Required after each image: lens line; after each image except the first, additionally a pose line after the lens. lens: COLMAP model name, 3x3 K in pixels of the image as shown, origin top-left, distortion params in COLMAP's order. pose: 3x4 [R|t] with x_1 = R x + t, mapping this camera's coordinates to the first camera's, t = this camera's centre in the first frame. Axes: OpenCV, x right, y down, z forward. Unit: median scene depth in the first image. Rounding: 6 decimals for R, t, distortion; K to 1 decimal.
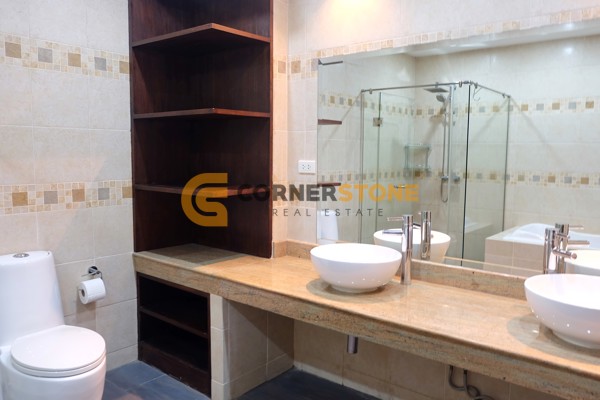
lens RADIAL K [[418.7, 0, 303.9], [0, 418.7, 195.1], [0, 0, 1]] dist [-0.064767, 0.069273]
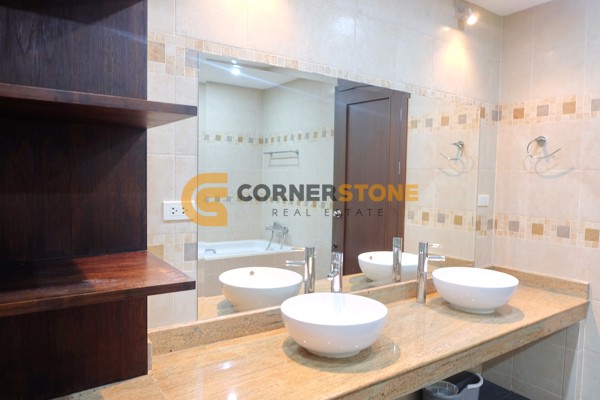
lens RADIAL K [[401.4, 0, 308.8], [0, 401.4, 200.4], [0, 0, 1]] dist [-0.005208, -0.000886]
pose [[0.340232, -0.057331, 0.938592, -0.580971], [0.083094, 0.996068, 0.030721, -0.096350], [-0.936663, 0.067539, 0.343659, 0.671314]]
